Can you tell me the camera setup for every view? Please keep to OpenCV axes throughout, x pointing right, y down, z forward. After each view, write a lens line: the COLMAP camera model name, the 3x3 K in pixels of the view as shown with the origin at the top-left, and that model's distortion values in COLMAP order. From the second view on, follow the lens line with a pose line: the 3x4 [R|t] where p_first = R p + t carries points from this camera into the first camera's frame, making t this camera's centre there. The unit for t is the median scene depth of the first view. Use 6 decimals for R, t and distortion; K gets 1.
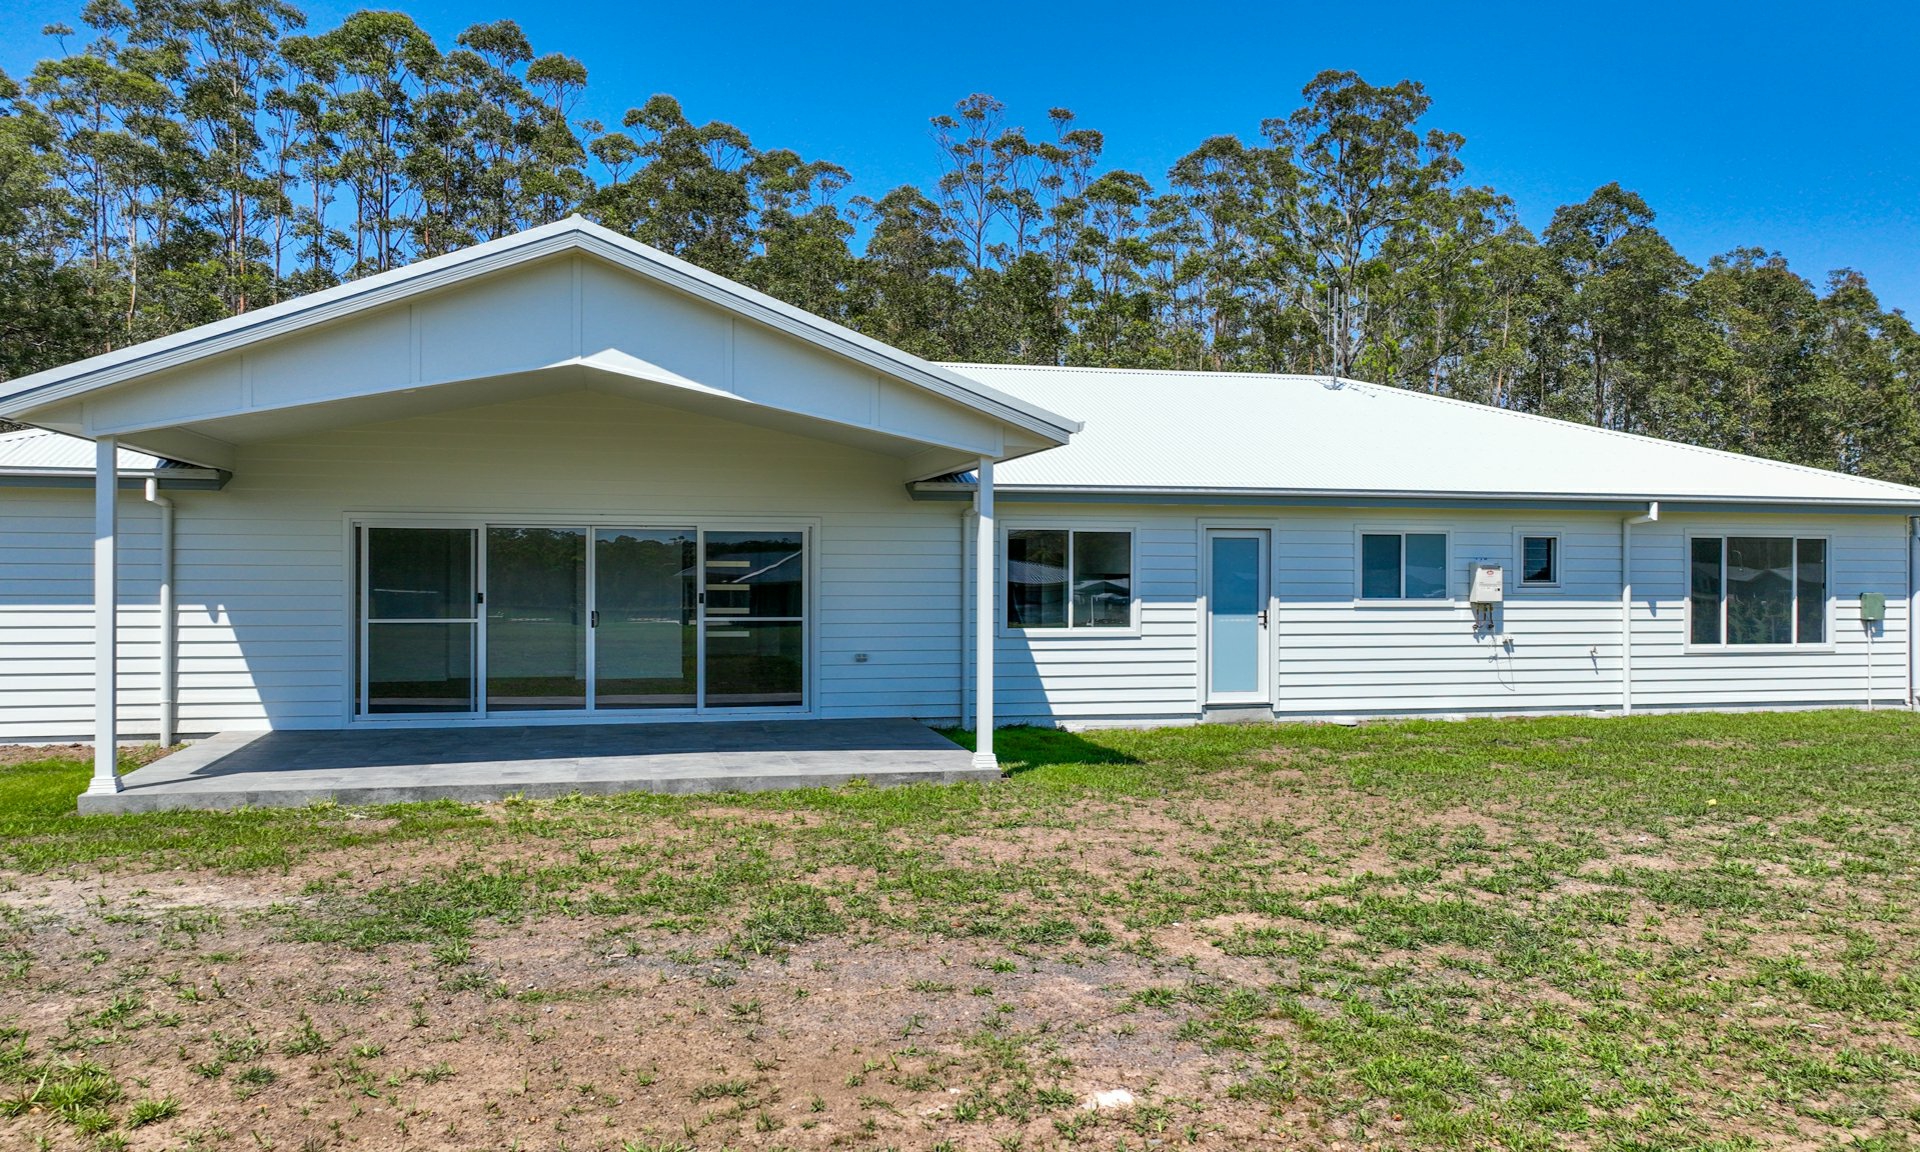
lens RADIAL K [[1433.9, 0, 960.0], [0, 1433.9, 576.0], [0, 0, 1]] dist [0.000814, 0.011246]
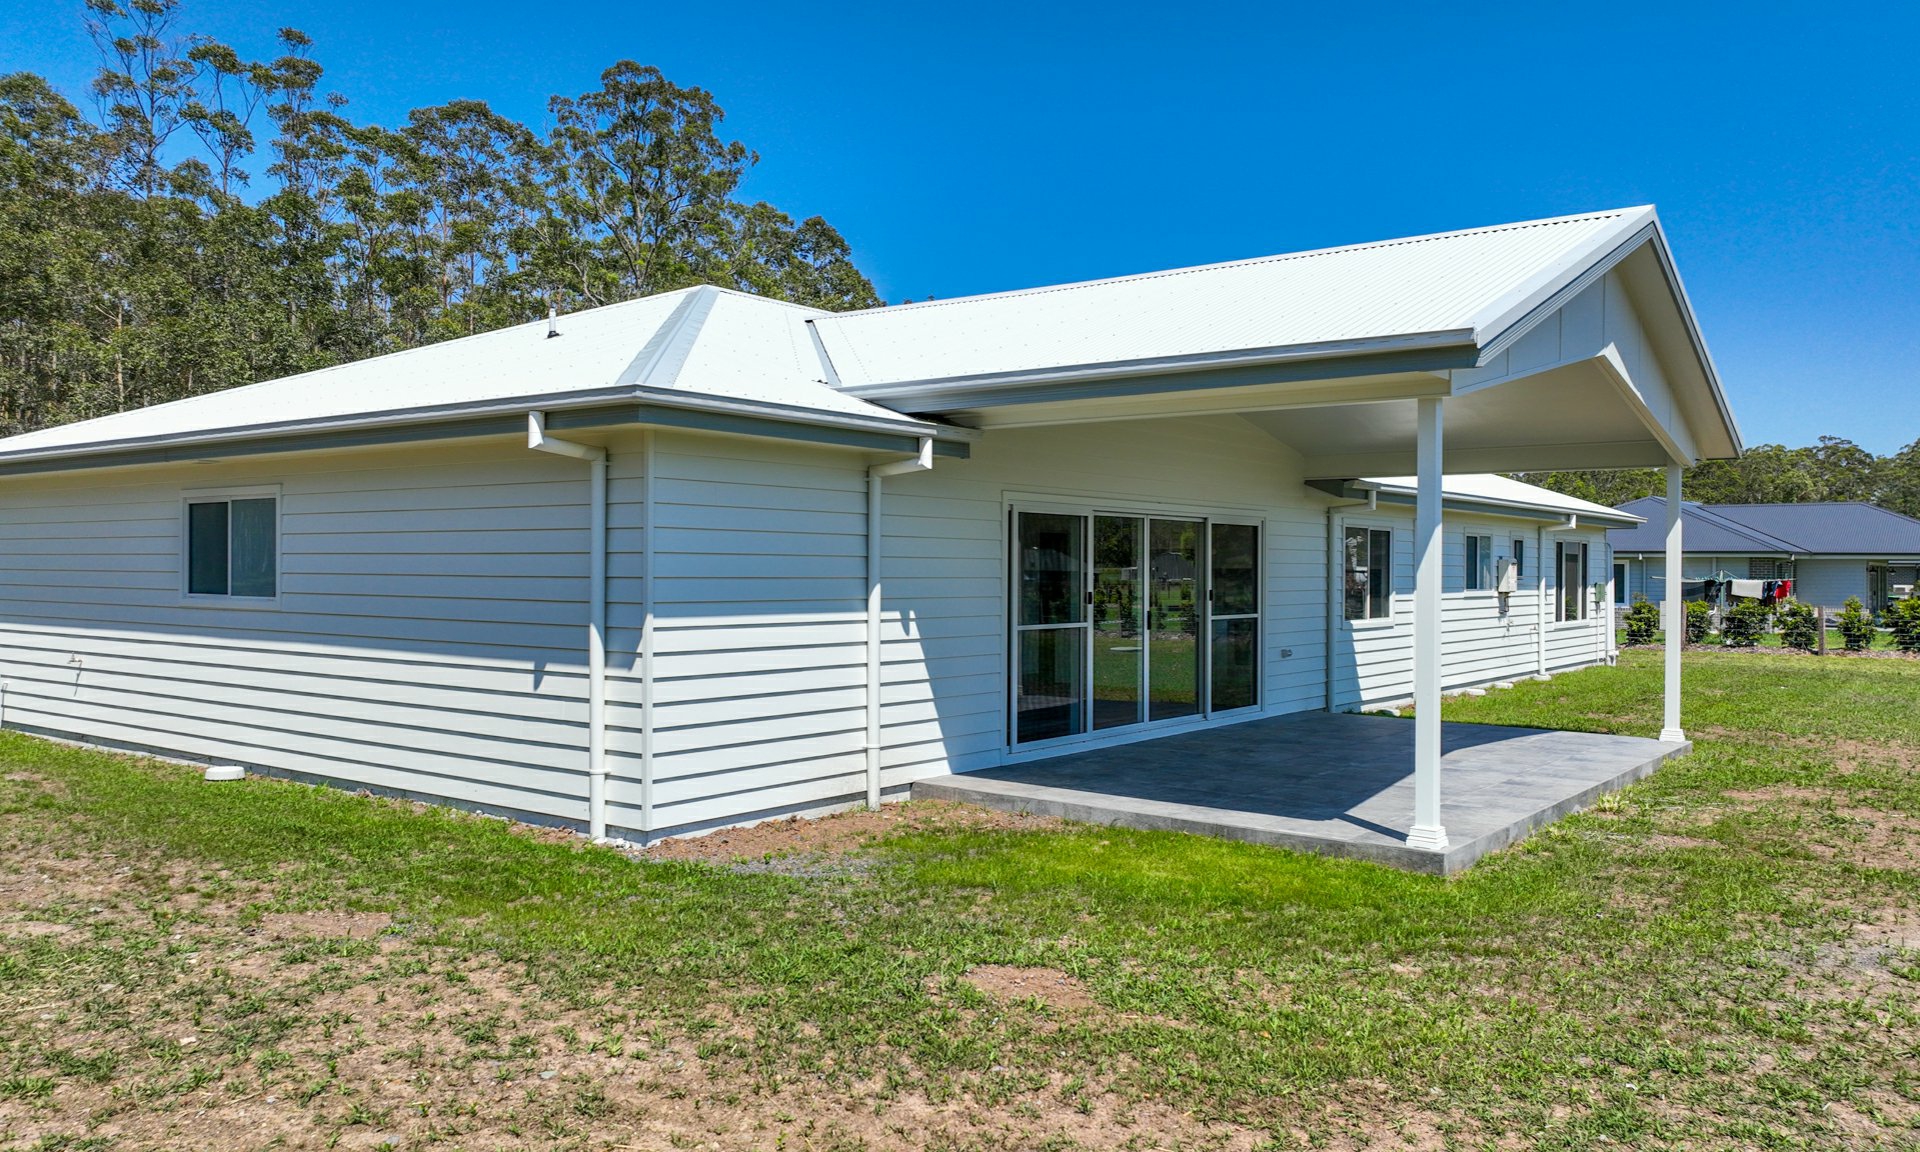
lens RADIAL K [[1433.9, 0, 960.0], [0, 1433.9, 576.0], [0, 0, 1]] dist [0.000814, 0.011246]
pose [[0.770284, -0.003006, 0.637694, -0.792318], [-0.000062, 0.999989, 0.004789, -0.001263], [-0.637701, -0.003728, 0.770275, 0.339694]]
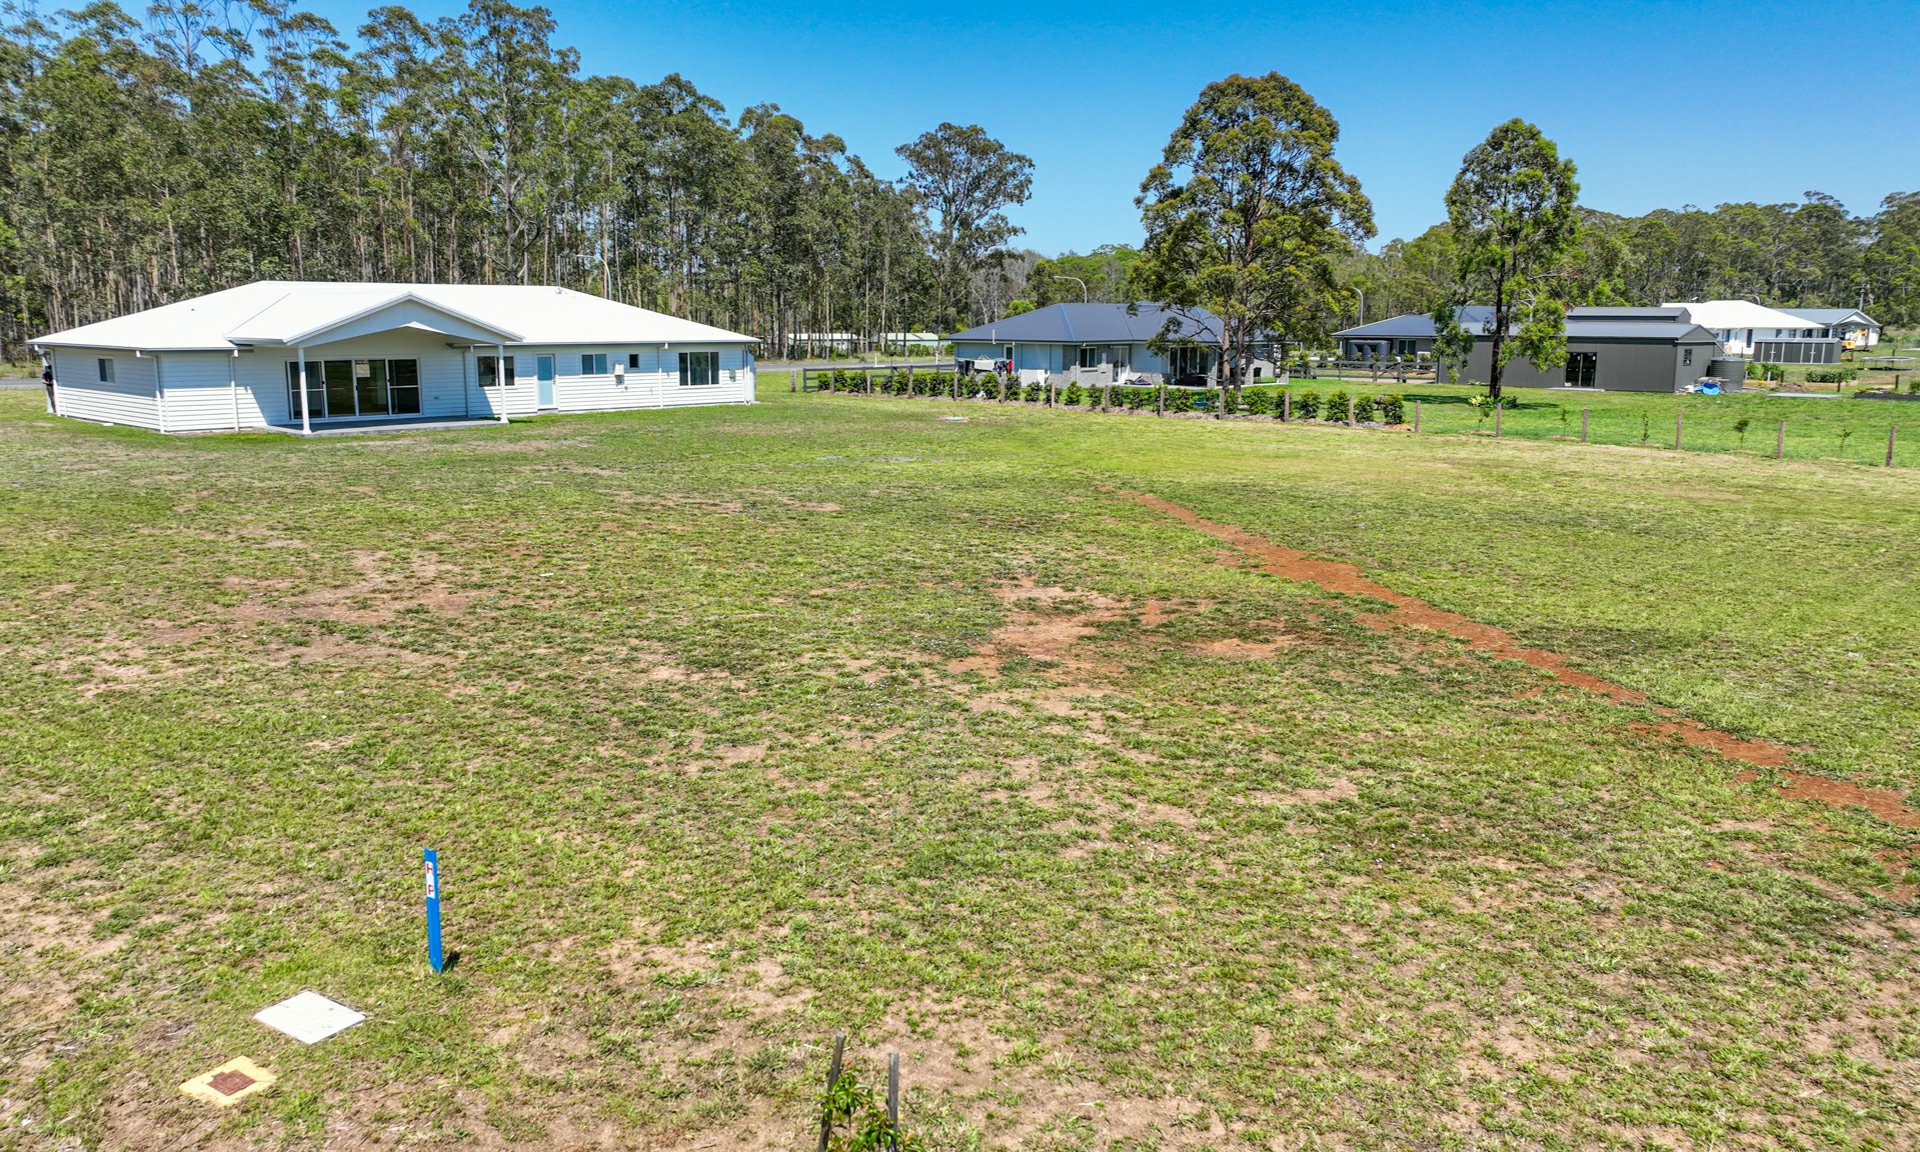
lens RADIAL K [[1433.9, 0, 960.0], [0, 1433.9, 576.0], [0, 0, 1]] dist [0.000814, 0.011246]
pose [[0.826024, -0.100460, 0.554610, -0.850919], [-0.000282, 0.983914, 0.178641, -0.114415], [-0.563635, -0.147718, 0.812708, -2.163315]]
